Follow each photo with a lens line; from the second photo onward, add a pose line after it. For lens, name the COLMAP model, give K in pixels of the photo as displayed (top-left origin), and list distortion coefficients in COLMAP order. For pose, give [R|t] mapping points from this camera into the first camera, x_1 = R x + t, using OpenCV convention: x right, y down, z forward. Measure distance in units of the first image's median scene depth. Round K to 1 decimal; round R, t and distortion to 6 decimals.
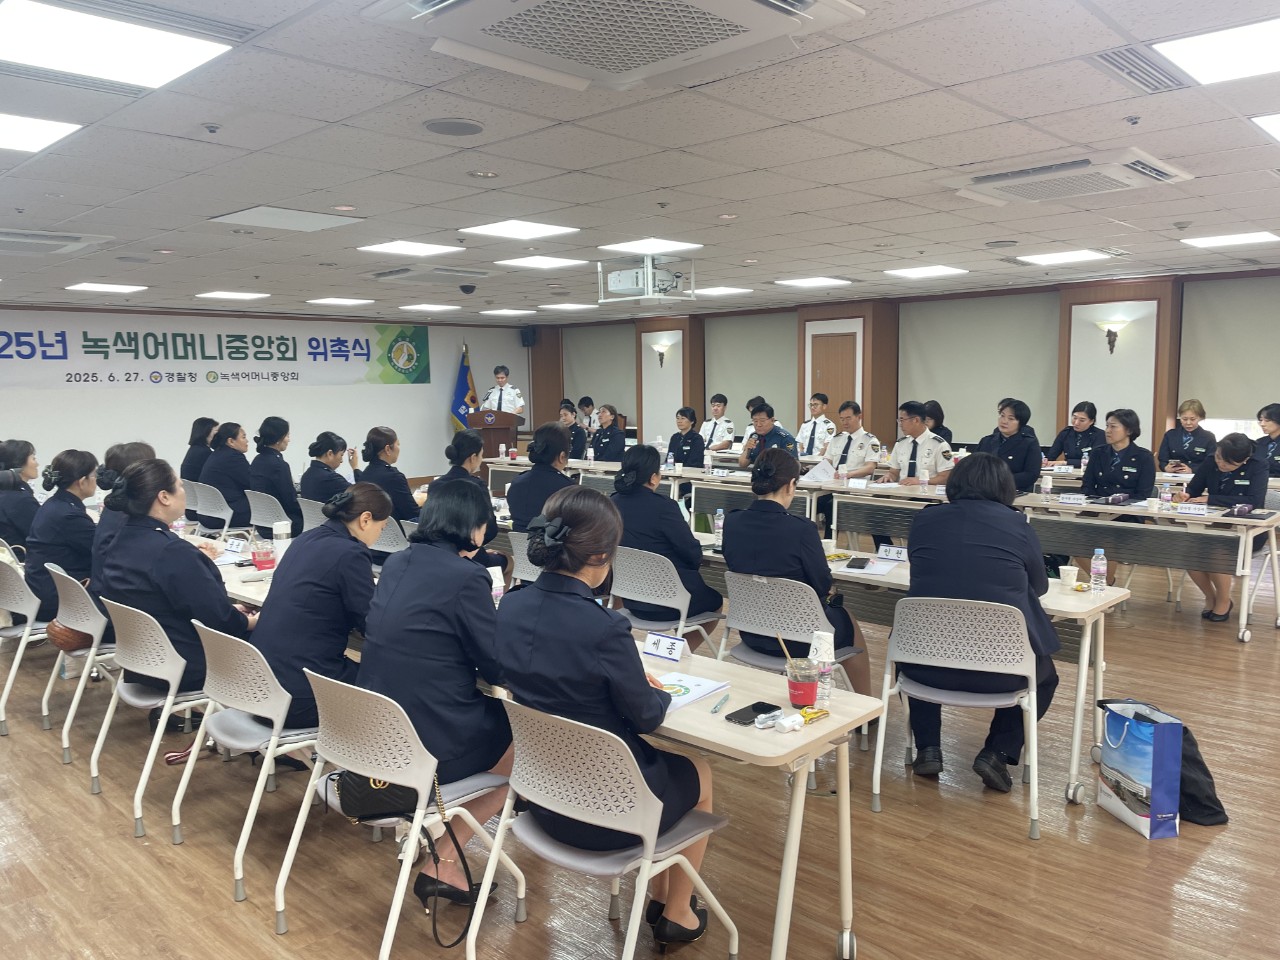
lens RADIAL K [[961.0, 0, 663.5], [0, 961.0, 487.5], [0, 0, 1]] dist [0.067914, -0.087738]
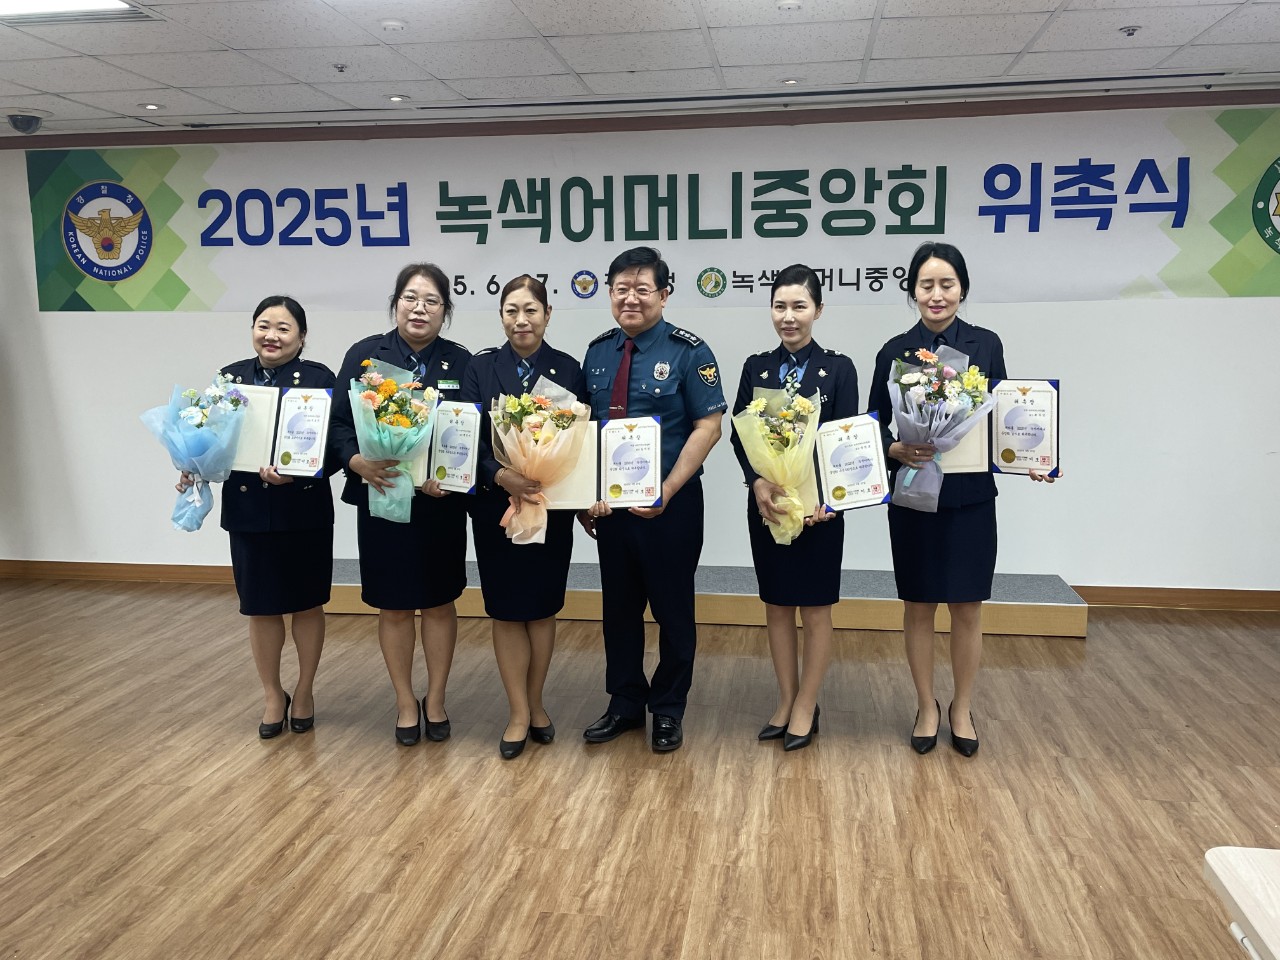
lens RADIAL K [[1103.2, 0, 632.6], [0, 1103.2, 486.8], [0, 0, 1]] dist [0.100540, -0.125992]
pose [[0.558148, 0.118800, -0.821193, -0.103930], [-0.092910, 0.992421, 0.080422, -0.069081], [0.824524, 0.031409, 0.564955, 0.779215]]
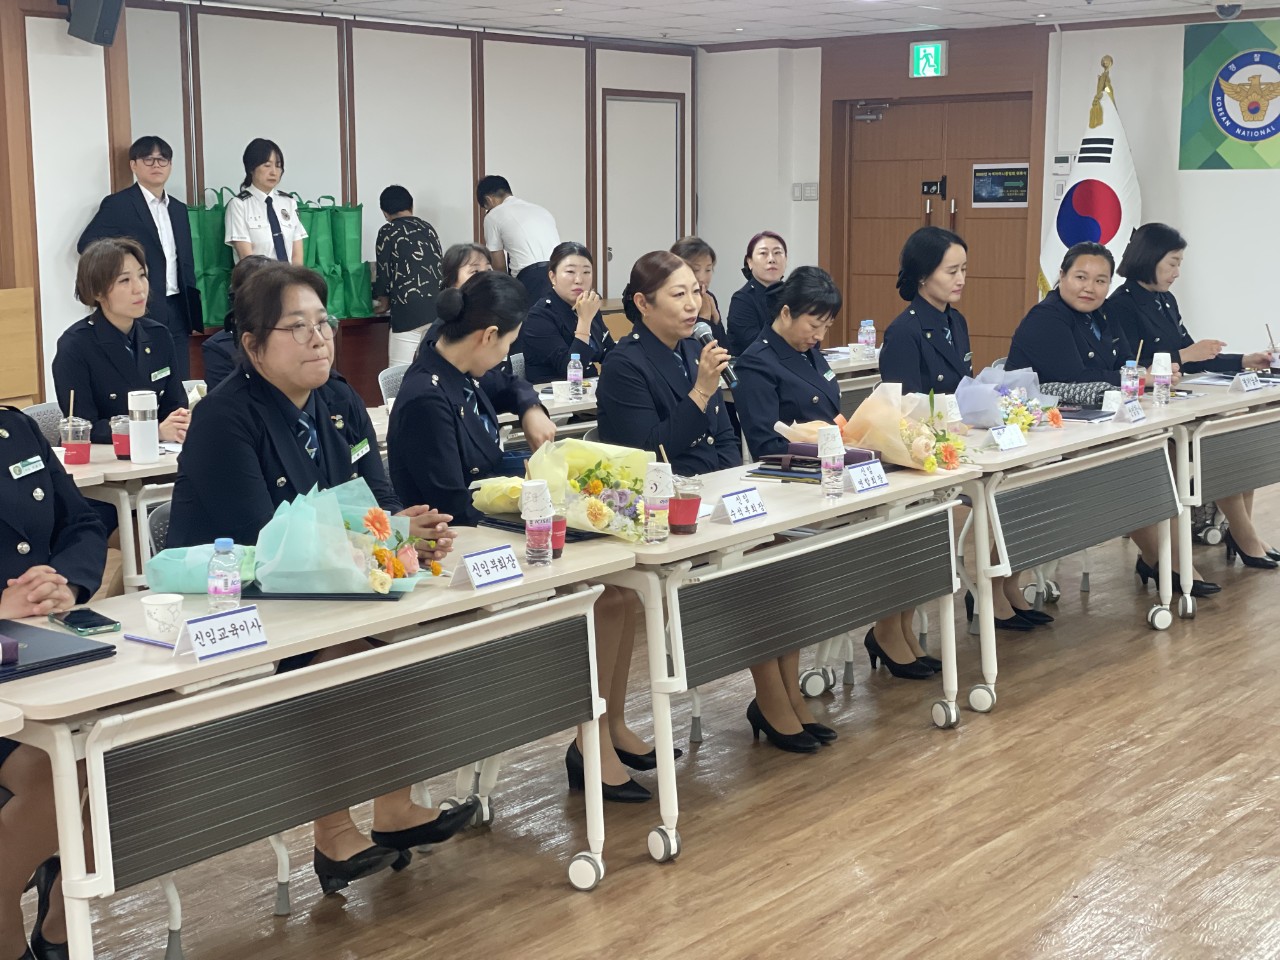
lens RADIAL K [[1888.0, 0, 593.4], [0, 1888.0, 450.2], [0, 0, 1]] dist [0.118670, 0.000000]
pose [[0.064740, 0.151214, -0.986379, 0.299229], [-0.104737, 0.984023, 0.143978, -0.049610], [0.992390, 0.093989, 0.079543, 0.463951]]
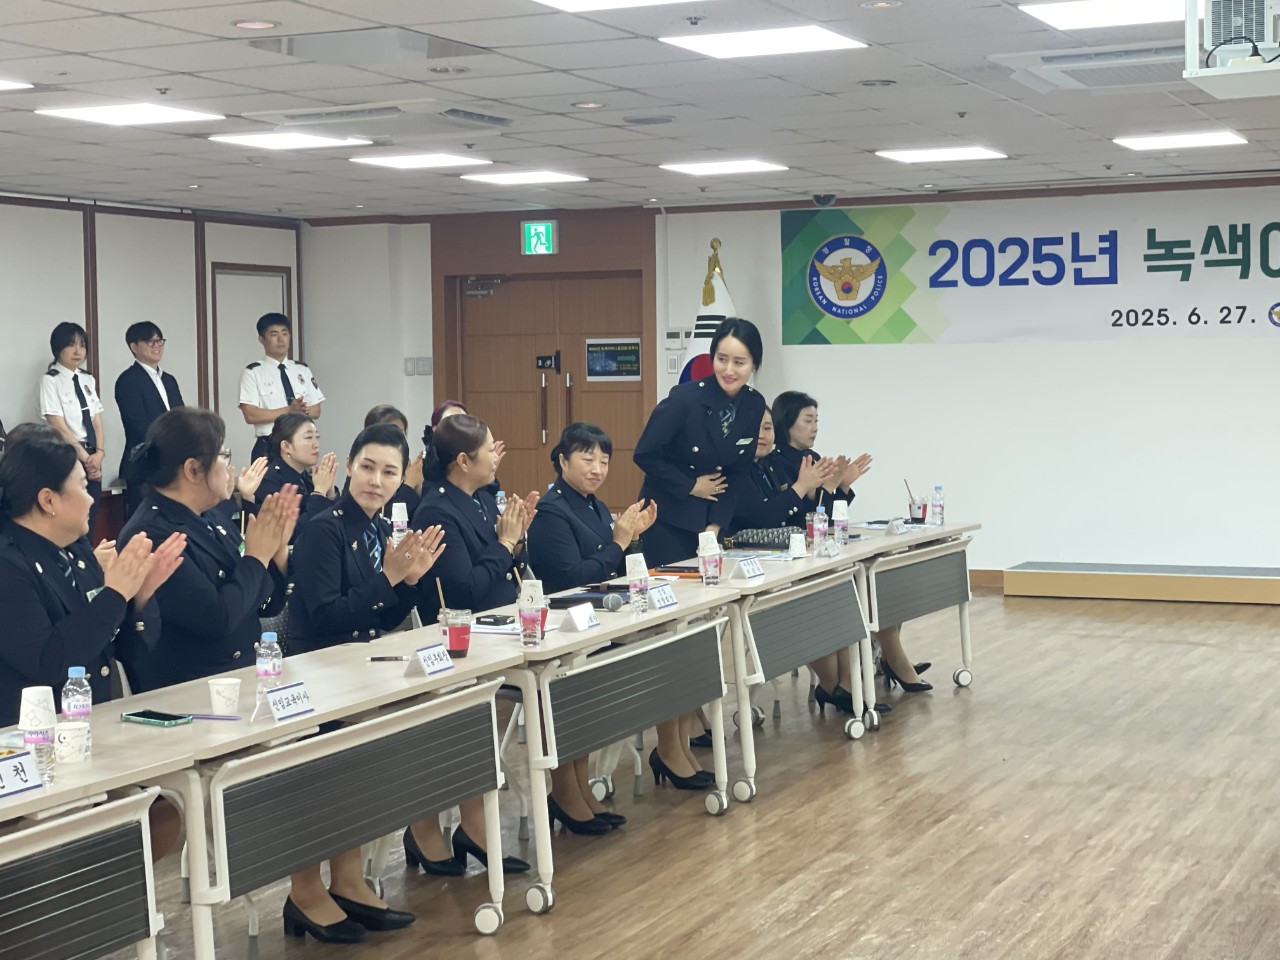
lens RADIAL K [[2191.5, 0, 618.9], [0, 2191.5, 445.5], [0, 0, 1]] dist [0.131705, 0.000000]
pose [[0.318737, 0.047598, -0.946647, 0.432563], [-0.094308, 0.995375, 0.018294, -0.039925], [0.943140, 0.083445, 0.321752, 0.360379]]
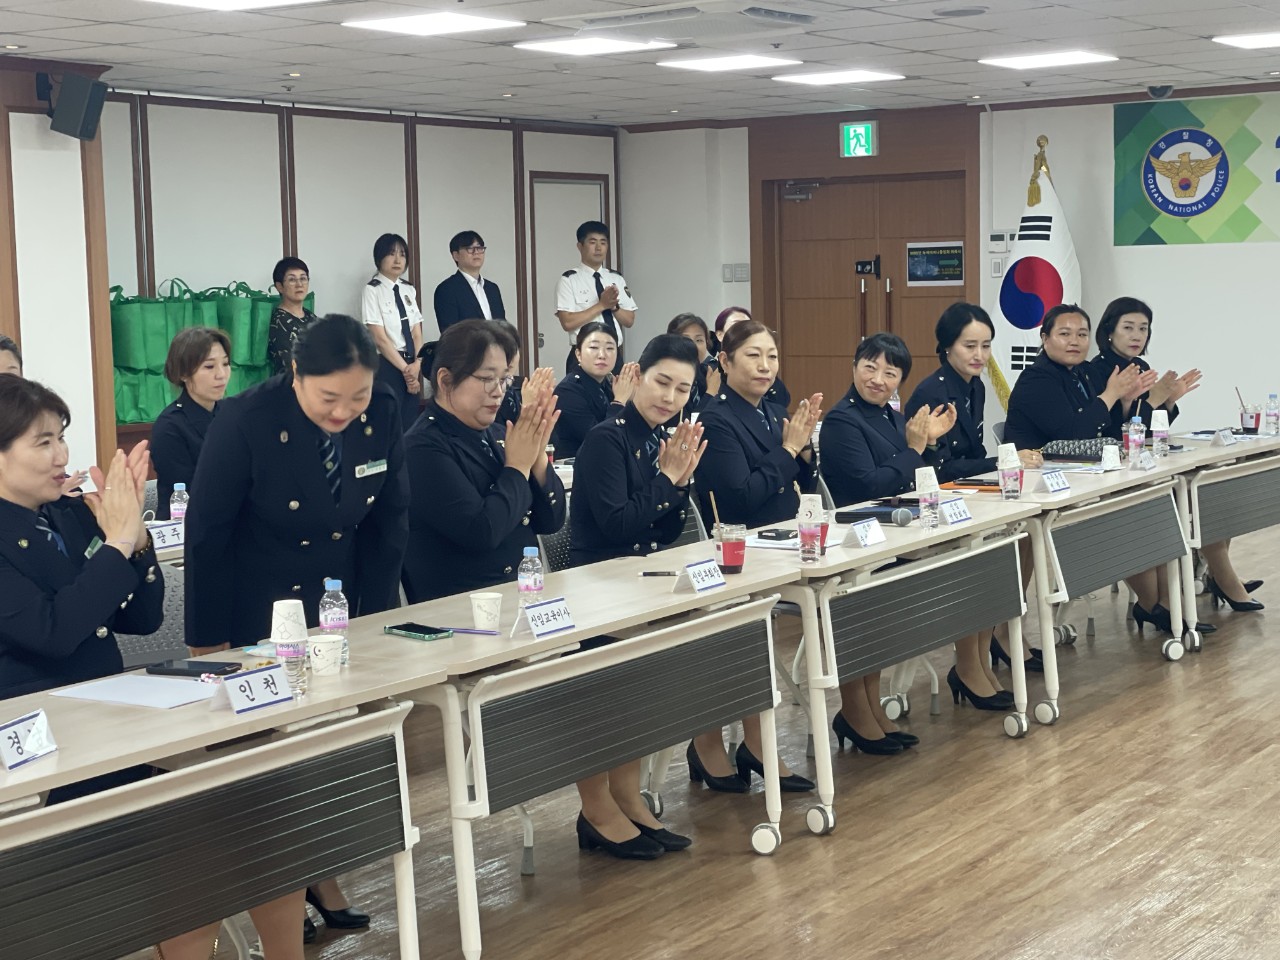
lens RADIAL K [[2191.5, 0, 612.4], [0, 2191.5, 451.3], [0, 0, 1]] dist [0.131705, 0.000000]
pose [[0.166155, 0.091054, -0.981887, 0.421607], [-0.086108, 0.993264, 0.077538, -0.041517], [0.982333, 0.071665, 0.172876, 0.377576]]
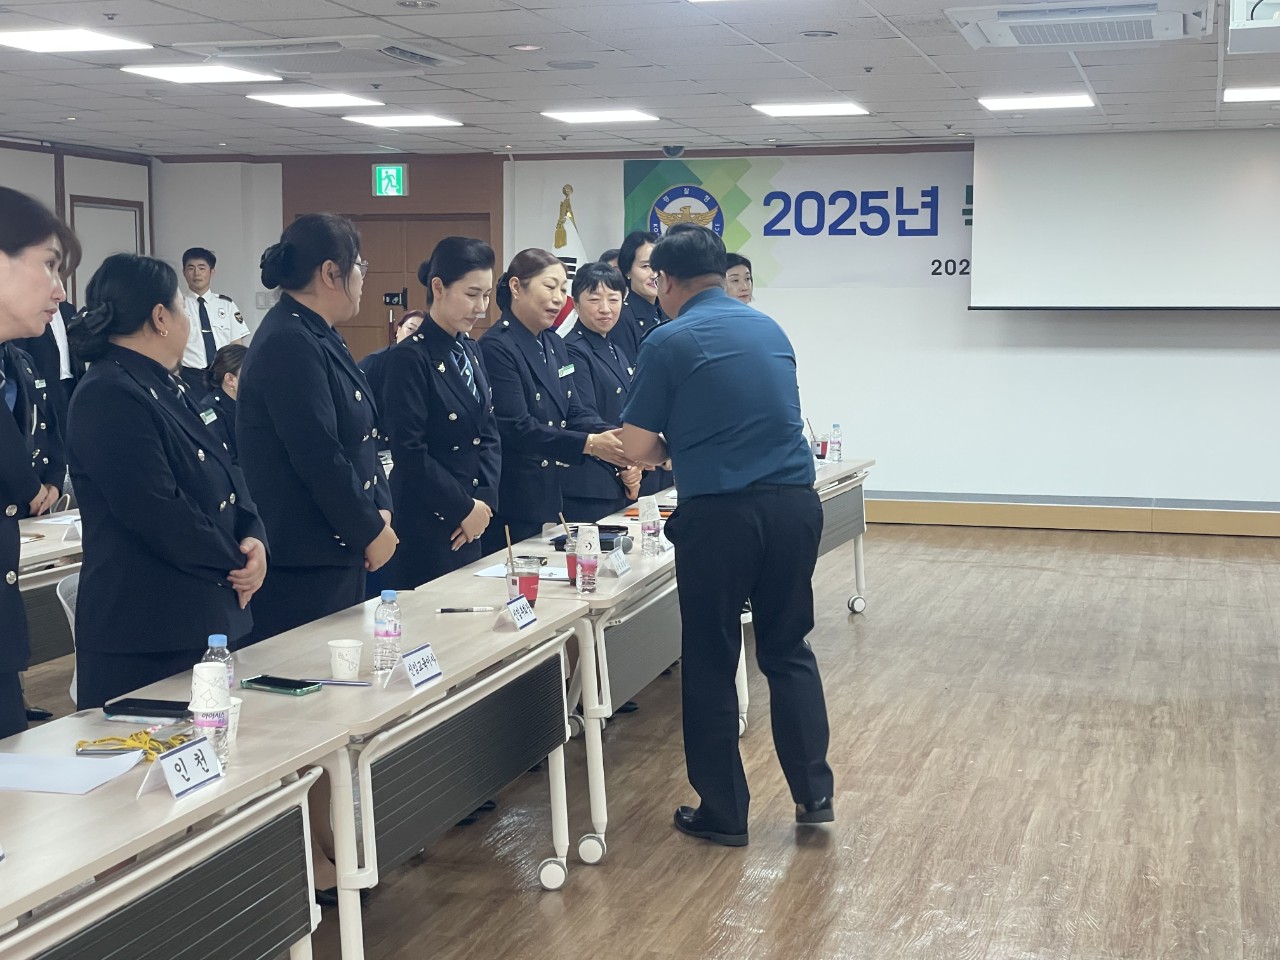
lens RADIAL K [[1952.8, 0, 603.6], [0, 1952.8, 449.4], [0, 0, 1]] dist [0.135350, 0.000000]
pose [[0.436996, 0.085996, -0.895343, 0.344706], [-0.106704, 0.993346, 0.043329, -0.034695], [0.893112, 0.076602, 0.443264, 0.314273]]
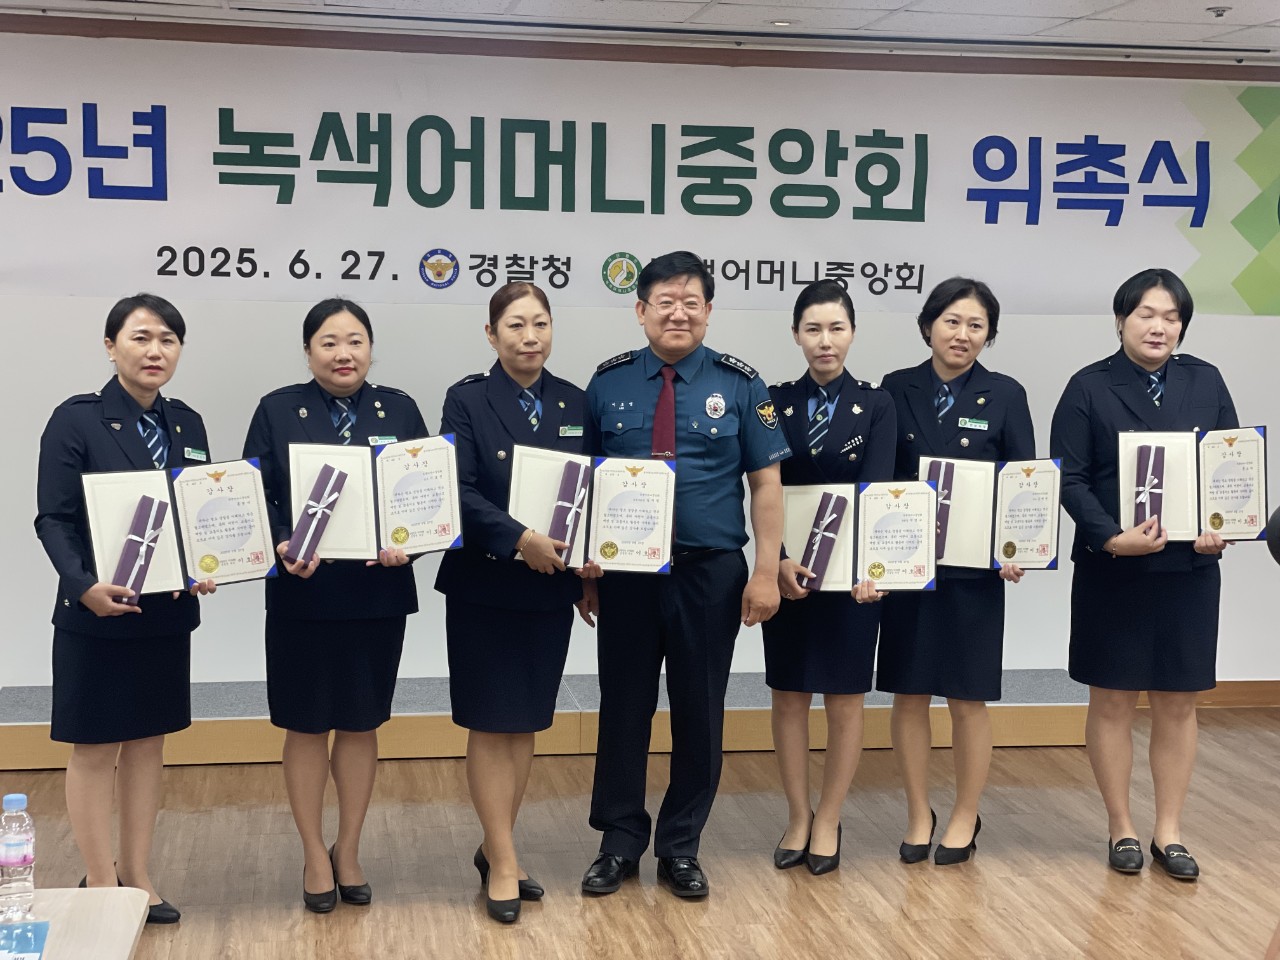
lens RADIAL K [[1888.0, 0, 644.0], [0, 1888.0, 482.8], [0, 0, 1]] dist [0.118670, 0.000000]
pose [[0.784070, 0.082117, -0.615216, -0.120105], [-0.097670, 0.995184, 0.008357, -0.062383], [0.612939, 0.053536, 0.788315, 0.616284]]
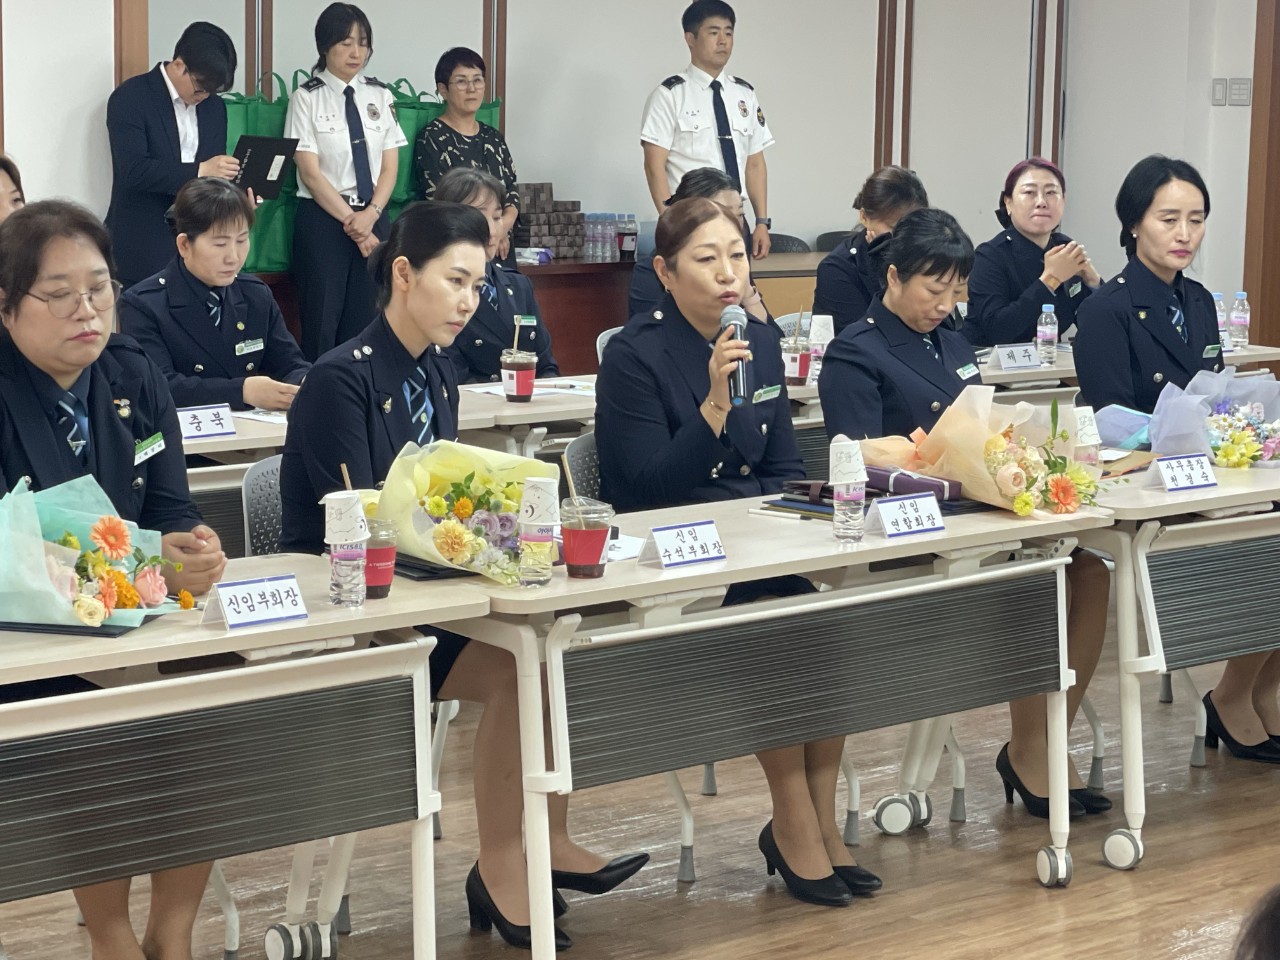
lens RADIAL K [[3028.3, 0, 606.9], [0, 3028.3, 443.5], [0, 0, 1]] dist [0.118582, 0.000000]
pose [[-0.097974, 0.137362, -0.985664, 0.358556], [-0.124749, 0.980921, 0.149101, -0.065016], [0.987339, 0.137568, -0.078969, 0.543548]]
